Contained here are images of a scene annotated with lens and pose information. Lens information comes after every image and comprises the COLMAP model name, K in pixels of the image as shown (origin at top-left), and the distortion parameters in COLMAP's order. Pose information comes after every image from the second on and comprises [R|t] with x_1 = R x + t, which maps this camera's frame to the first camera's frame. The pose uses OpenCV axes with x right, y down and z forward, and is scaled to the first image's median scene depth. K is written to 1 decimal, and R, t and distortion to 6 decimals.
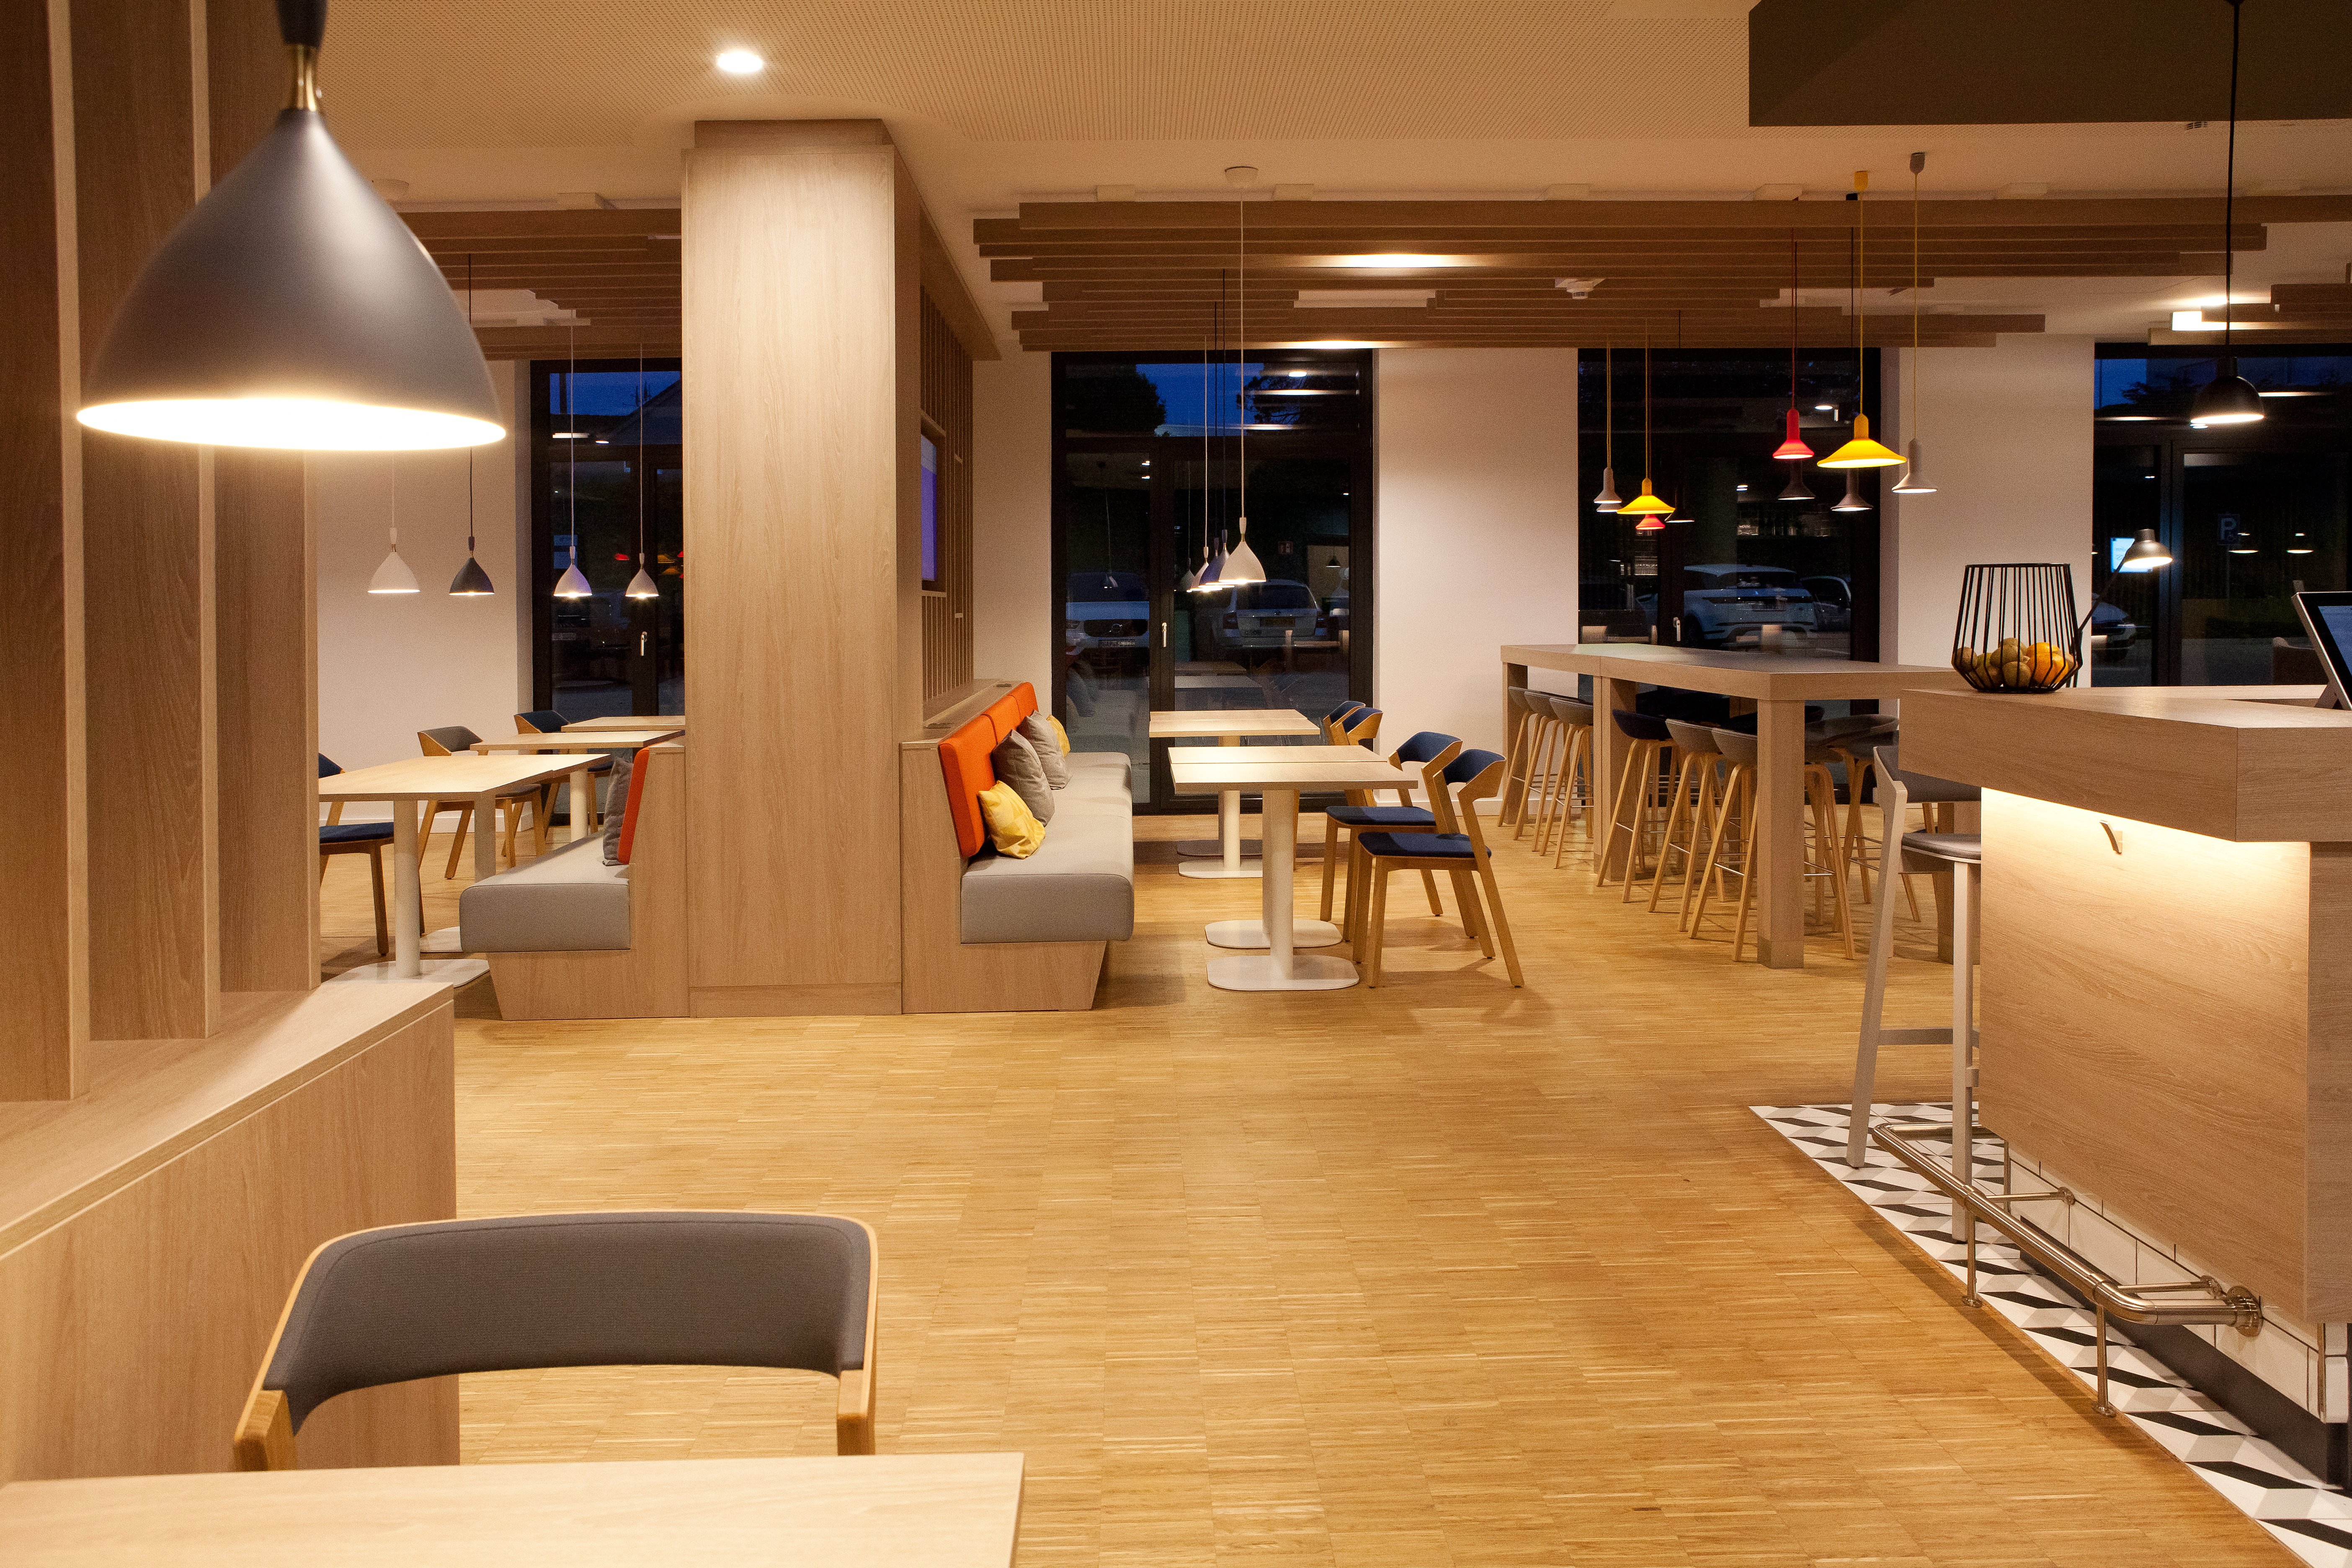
lens RADIAL K [[1626.4, 0, 1176.0], [0, 1626.4, 784.0], [0, 0, 1]] dist [-0.009125, -0.003600]
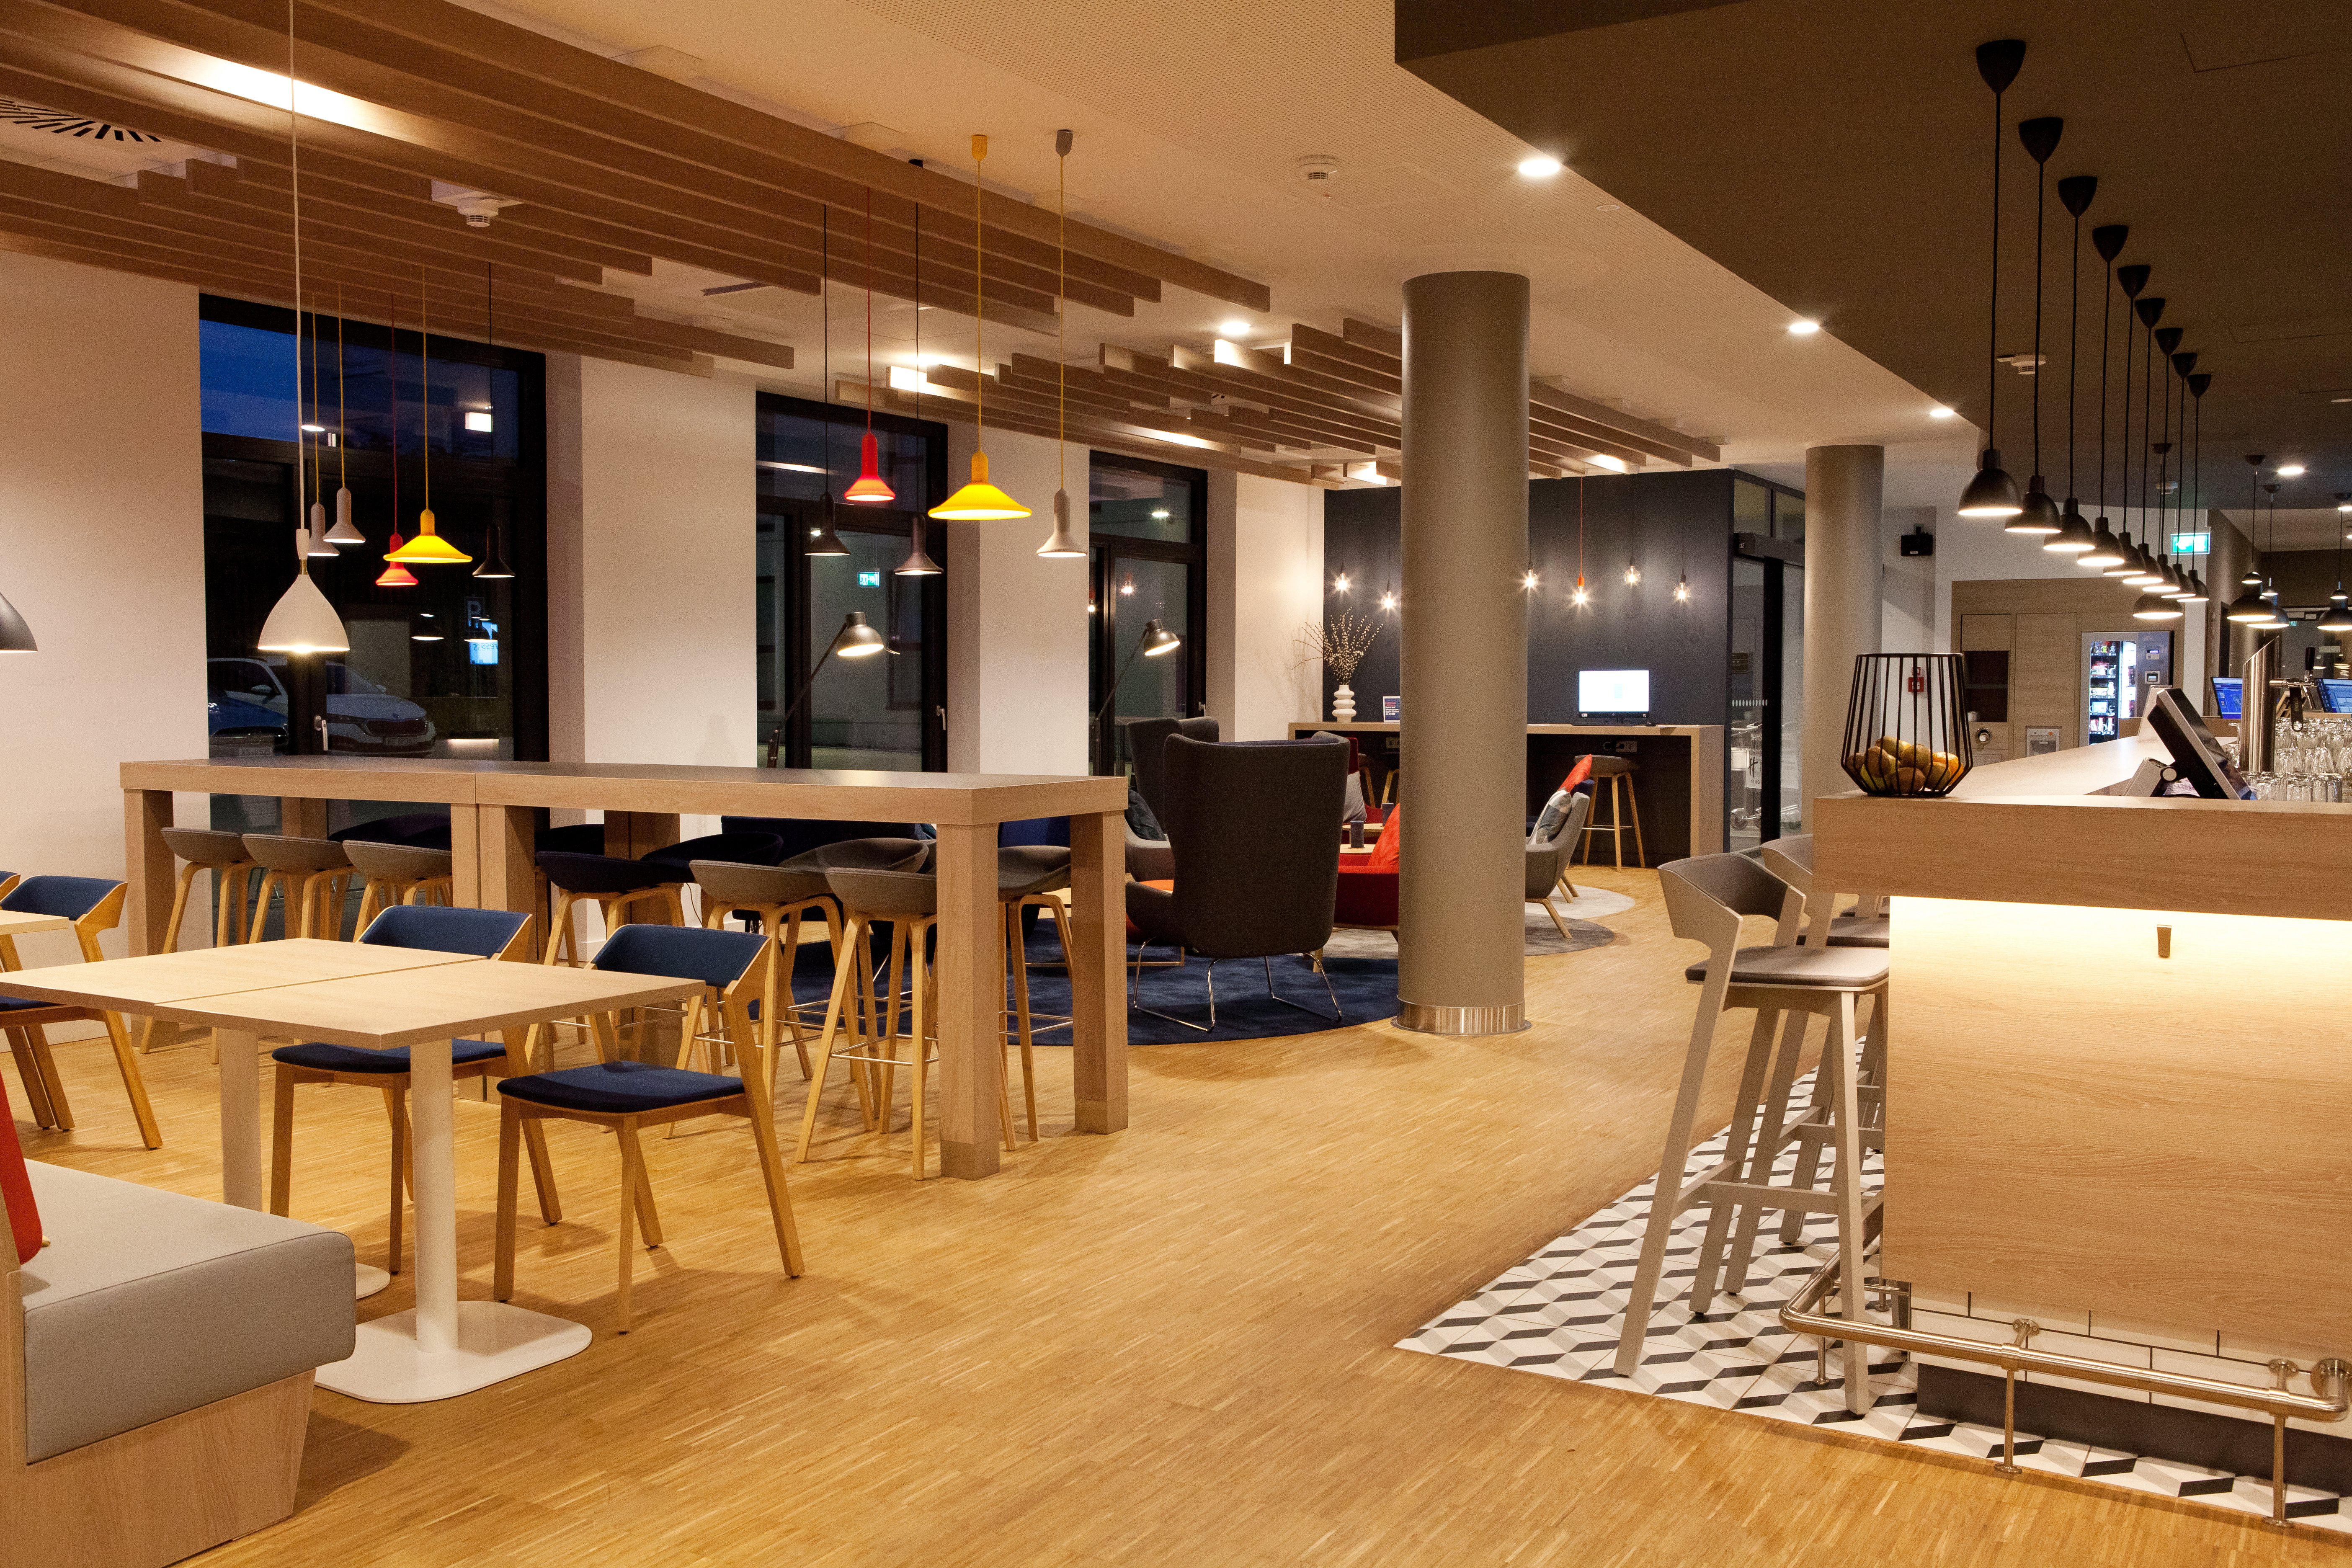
lens RADIAL K [[2013.6, 0, 1173.1], [0, 2013.6, 952.5], [0, 0, 1]] dist [-0.011308, -0.000833]
pose [[0.557601, -0.100530, 0.823999, -0.355871], [0.087329, 0.994236, 0.062204, -0.041674], [-0.825503, 0.037274, 0.563166, 0.397438]]
